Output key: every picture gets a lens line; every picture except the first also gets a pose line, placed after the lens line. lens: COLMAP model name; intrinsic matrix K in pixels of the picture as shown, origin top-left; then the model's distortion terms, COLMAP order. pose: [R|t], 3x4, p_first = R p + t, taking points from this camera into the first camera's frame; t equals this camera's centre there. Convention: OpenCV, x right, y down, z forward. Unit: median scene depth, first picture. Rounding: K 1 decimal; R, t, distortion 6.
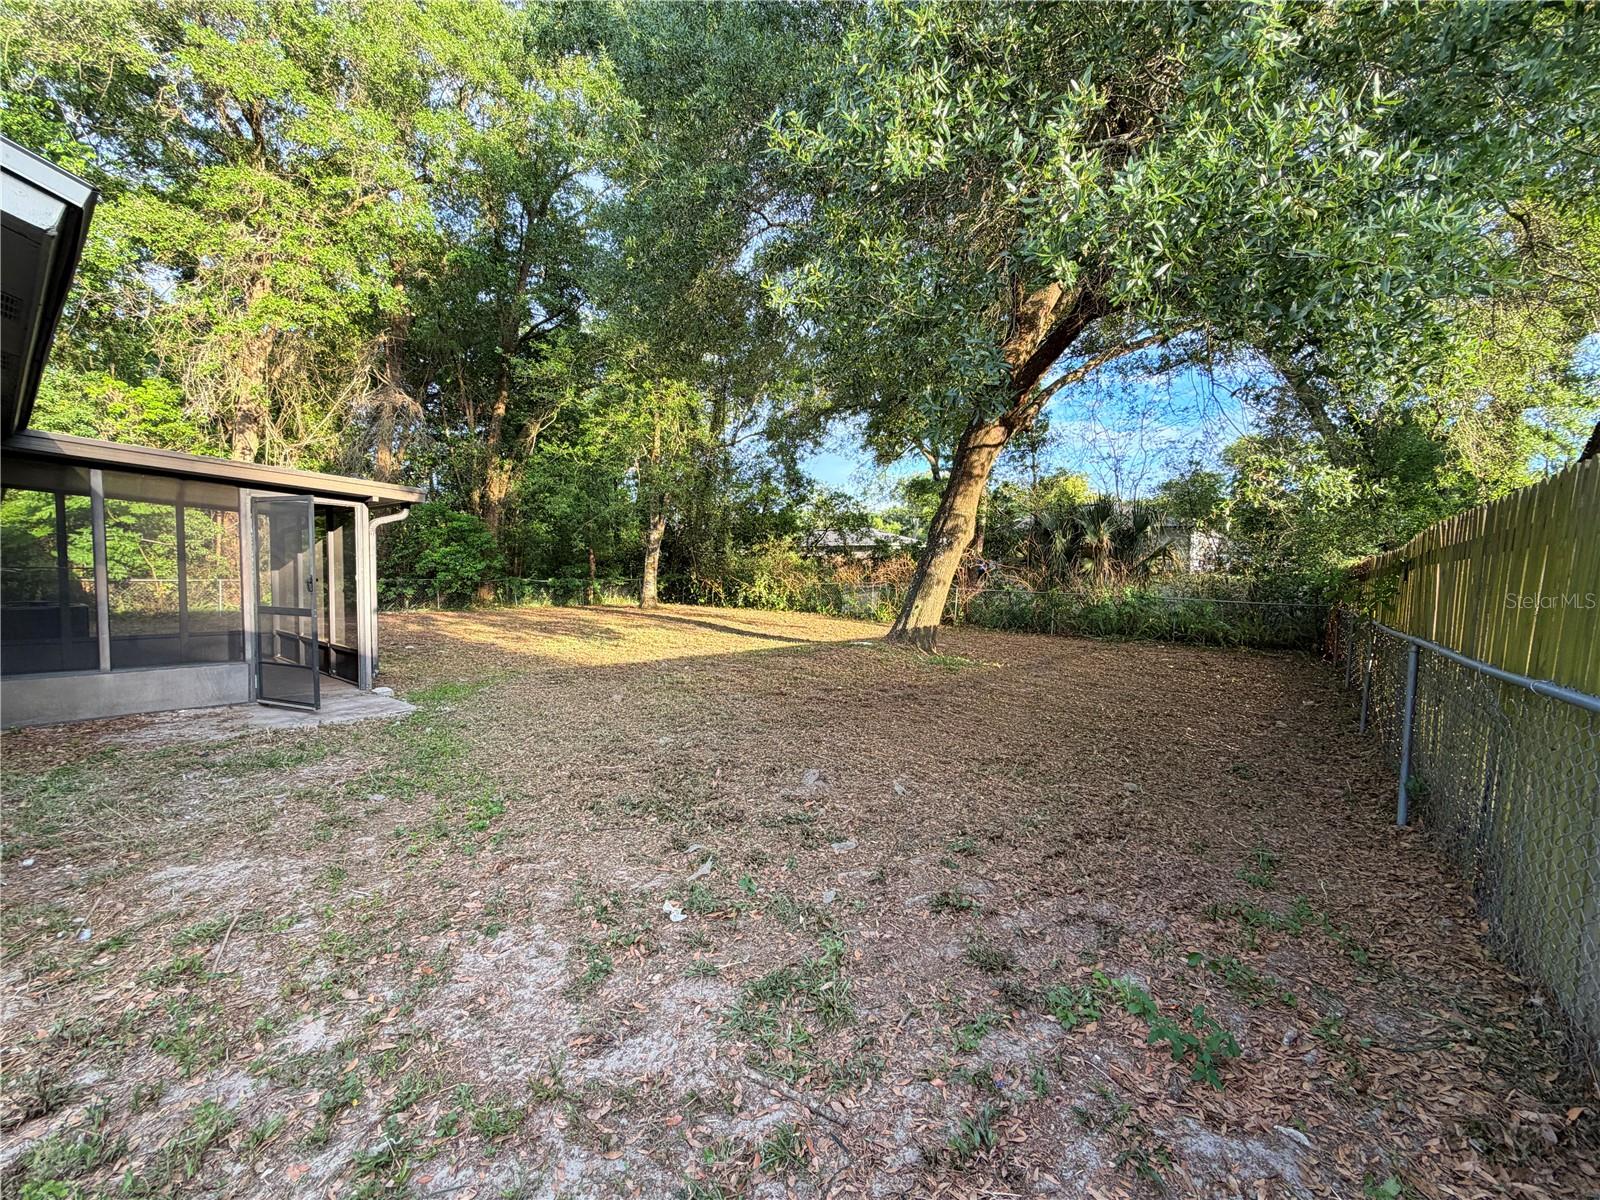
lens RADIAL K [[640.0, 0, 798.8], [0, 640.0, 603.1], [0, 0, 1]] dist [0.004969, 0.000128]
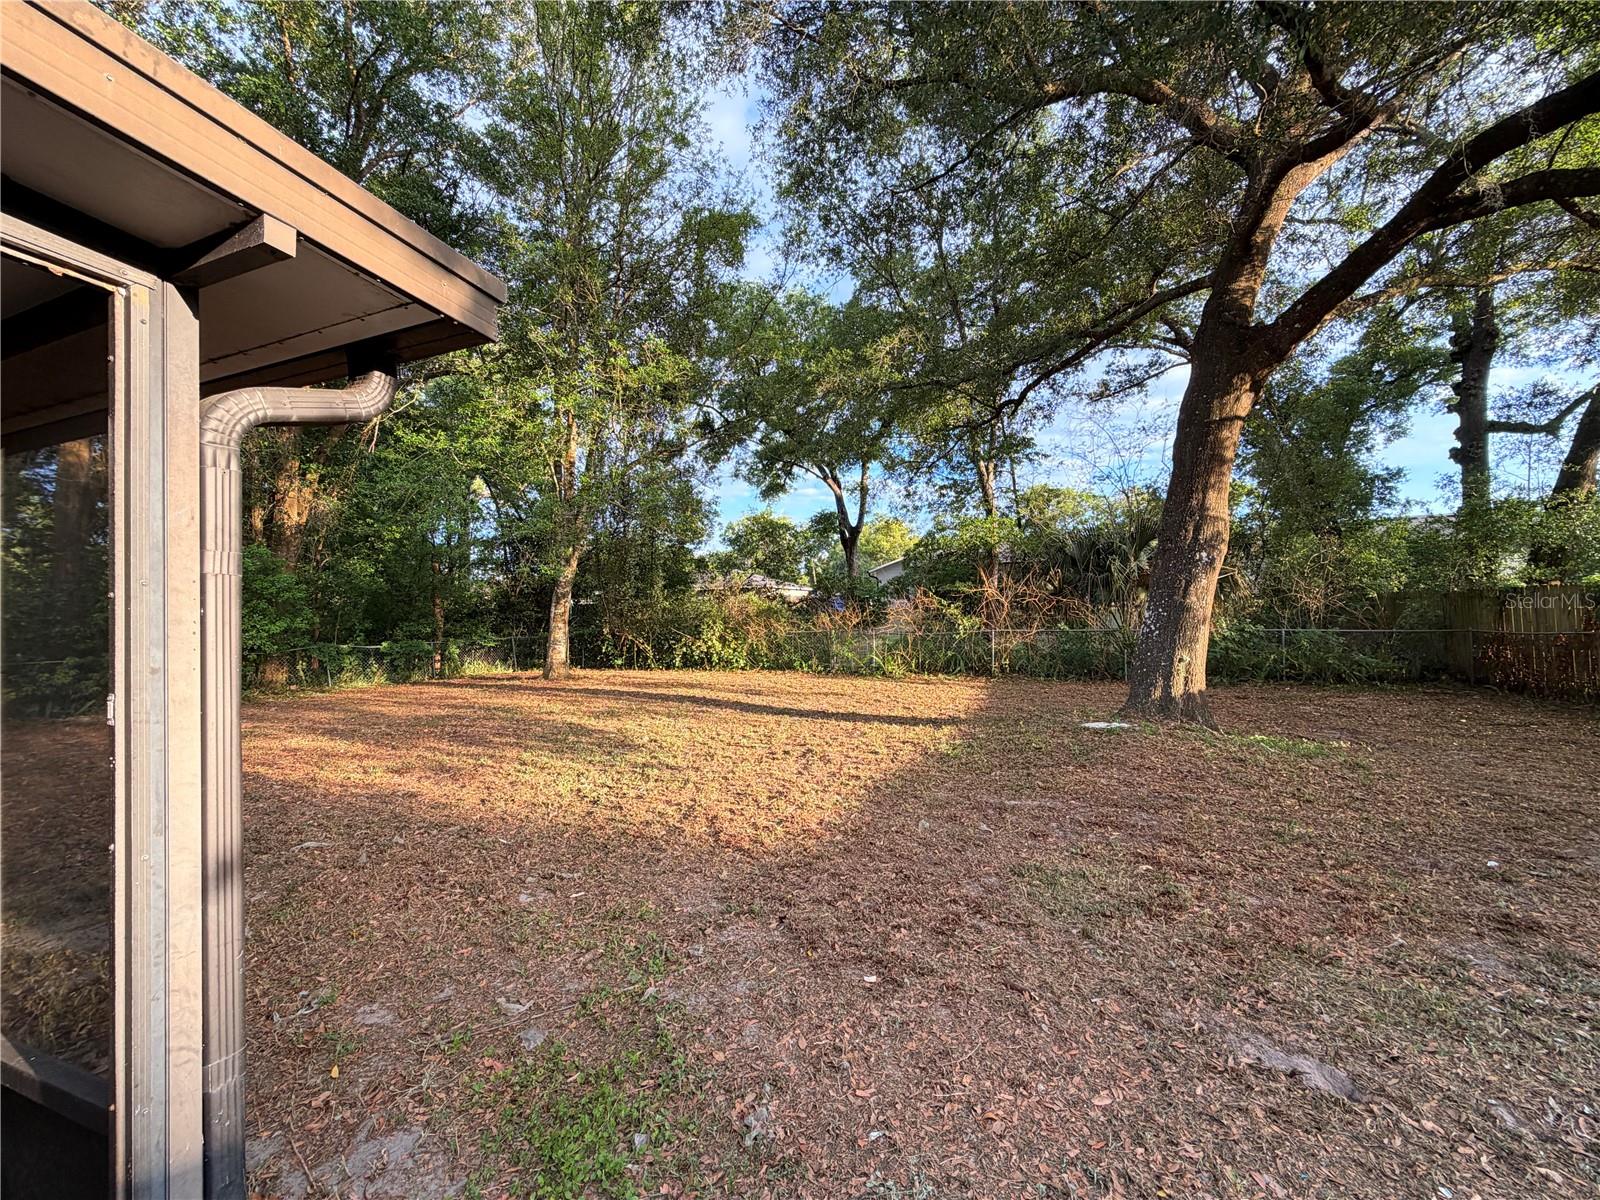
lens RADIAL K [[640.0, 0, 800.4], [0, 640.0, 600.1], [0, 0, 1]] dist [0.004969, 0.000128]
pose [[0.956400, -0.030683, 0.290445, -0.175692], [0.052811, 0.996242, -0.068656, -0.014406], [-0.287247, 0.081001, 0.954425, 0.243538]]
